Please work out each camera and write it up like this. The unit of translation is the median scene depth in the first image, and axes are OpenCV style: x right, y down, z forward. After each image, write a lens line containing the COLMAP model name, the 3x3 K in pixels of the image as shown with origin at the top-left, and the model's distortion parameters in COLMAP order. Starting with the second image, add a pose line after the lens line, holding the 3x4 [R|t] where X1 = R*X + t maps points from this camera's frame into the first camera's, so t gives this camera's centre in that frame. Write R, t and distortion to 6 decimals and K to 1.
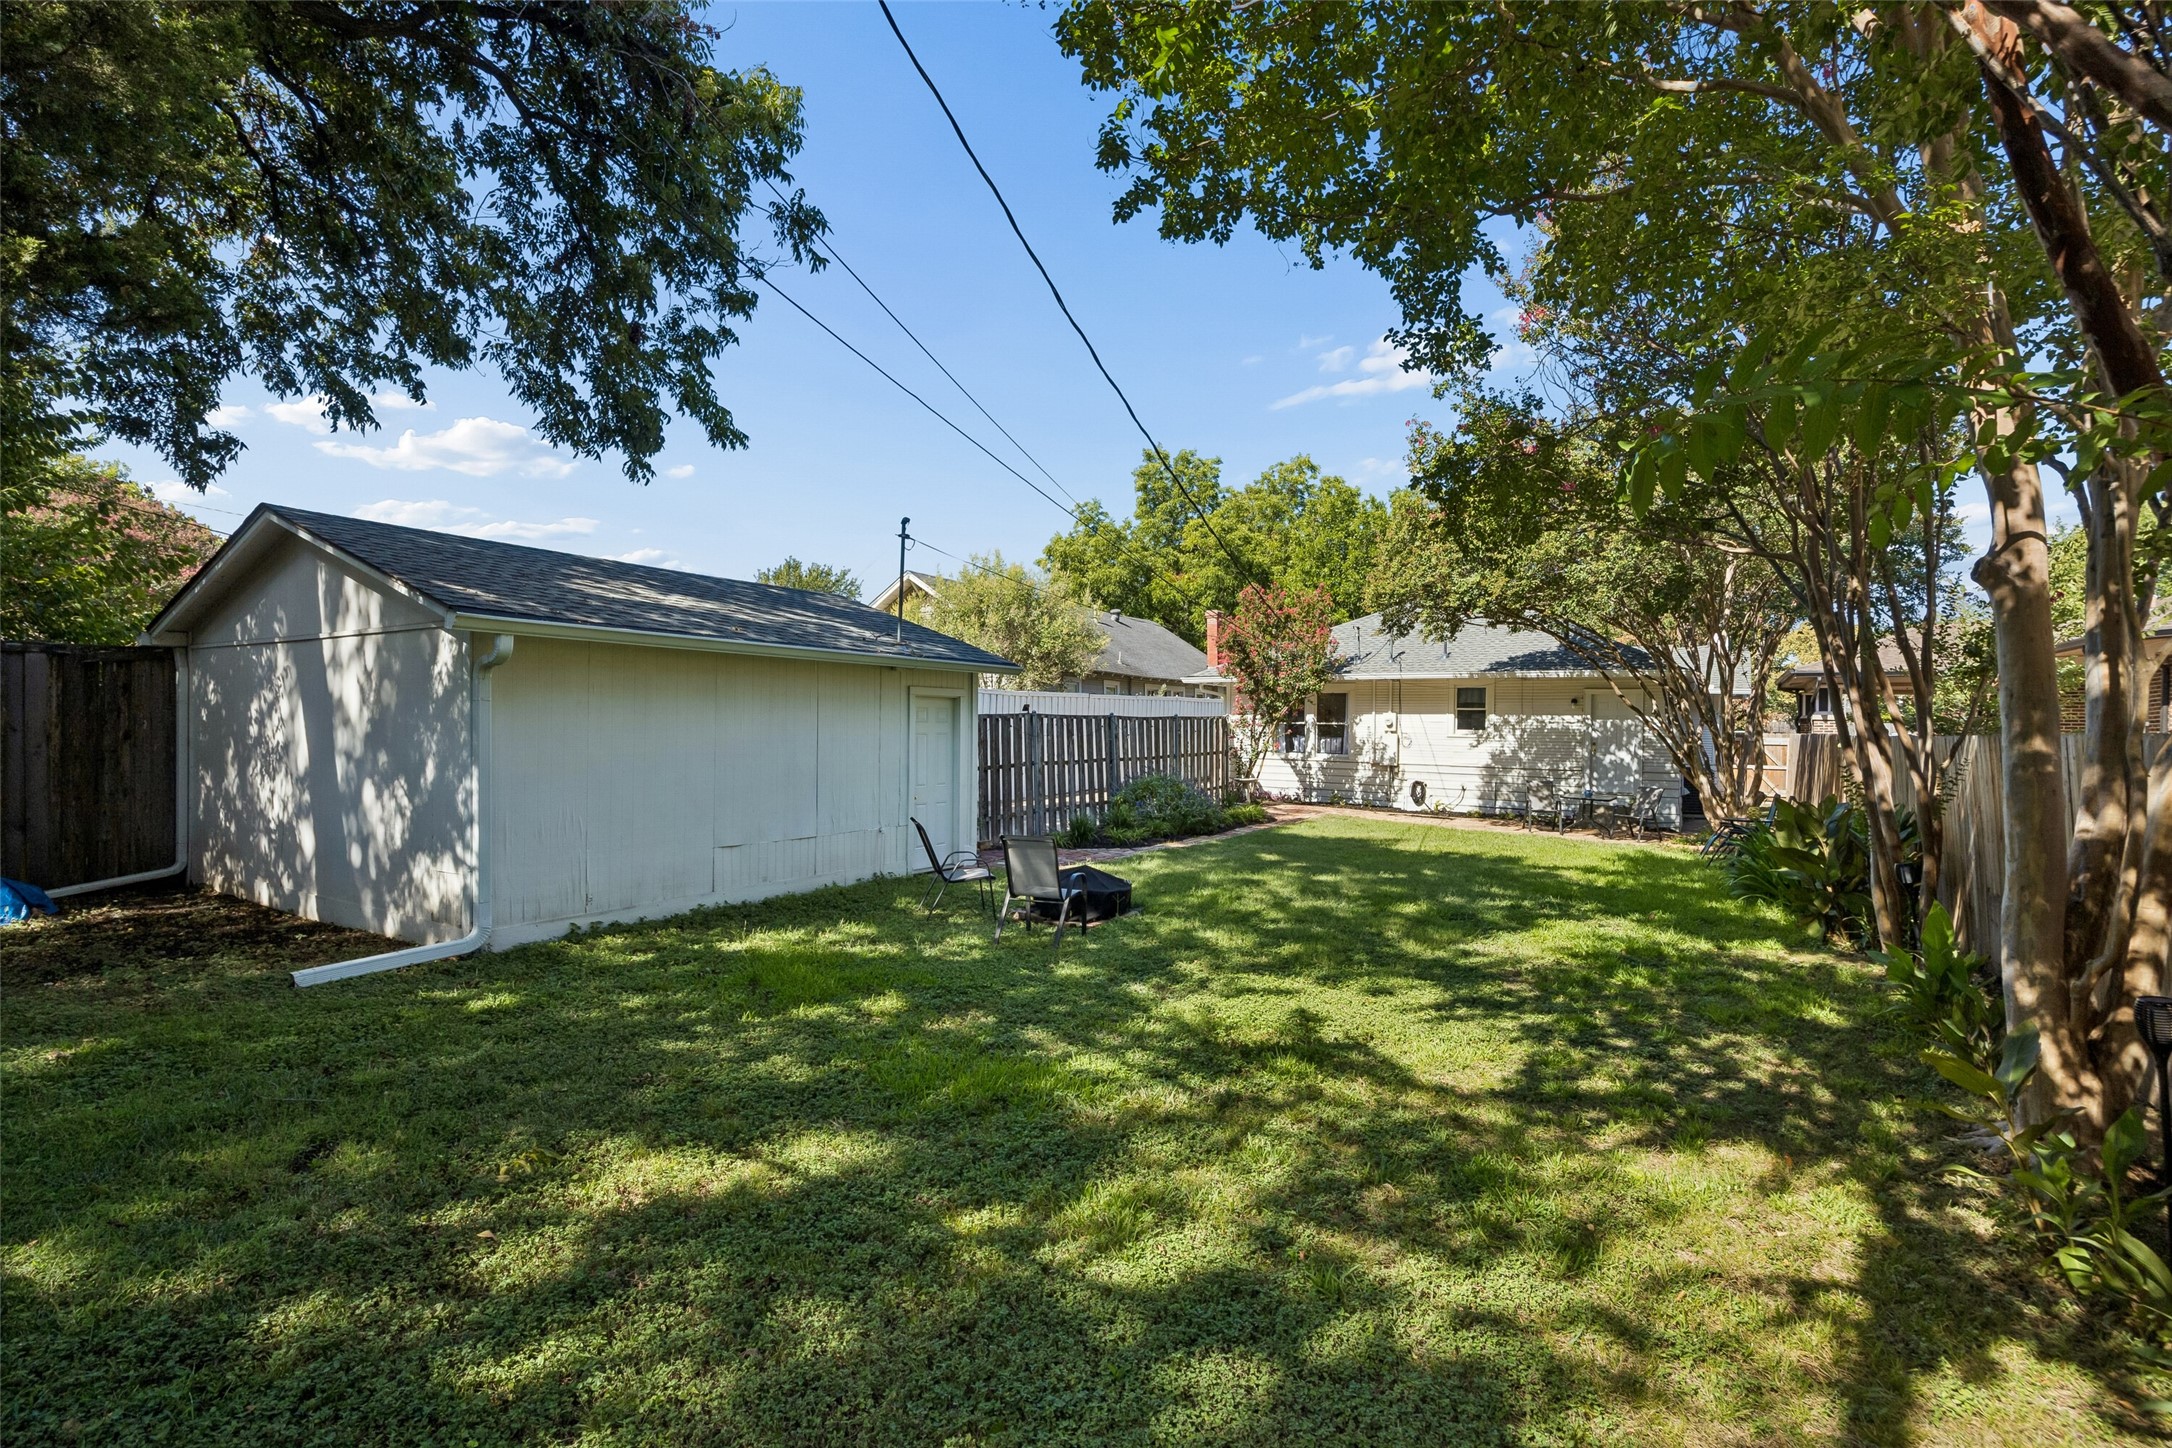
lens RADIAL K [[1019.1, 0, 1089.2], [0, 1019.1, 731.1], [0, 0, 1]] dist [-0.002229, 0.000166]
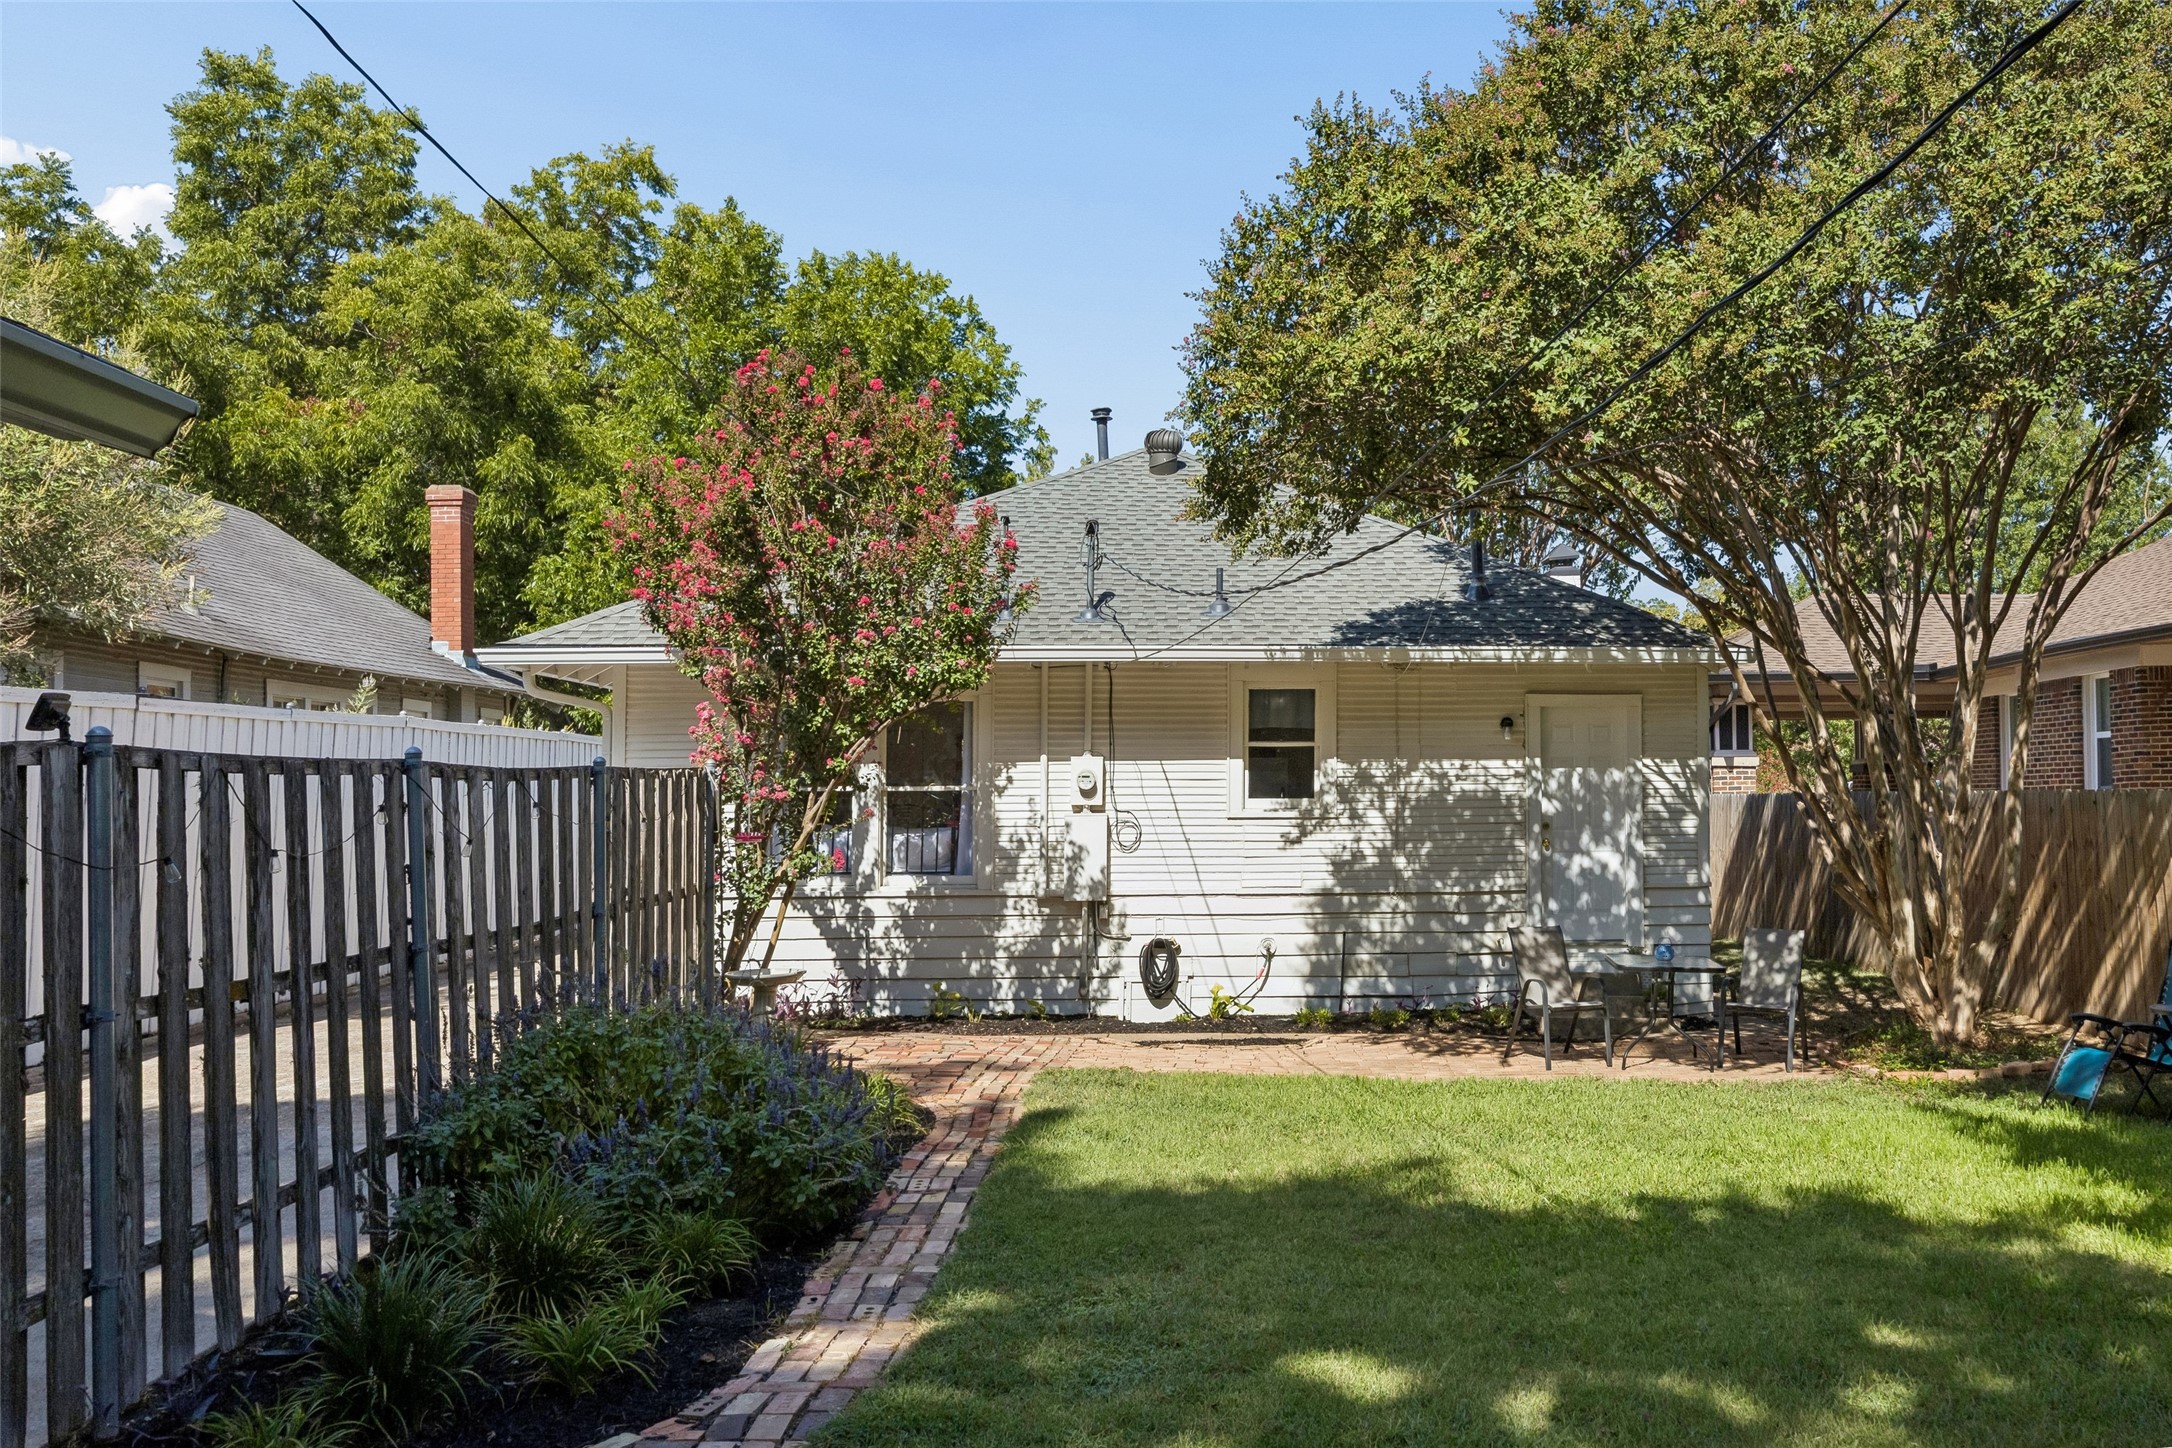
lens RADIAL K [[1813.8, 0, 1086.7], [0, 1813.8, 666.5], [0, 0, 1]] dist [0.035622, -0.001452]
pose [[0.832546, 0.023774, 0.553446, -0.064013], [0.020556, 0.997065, -0.073753, -0.002339], [-0.553575, 0.072779, 0.829613, 0.457597]]
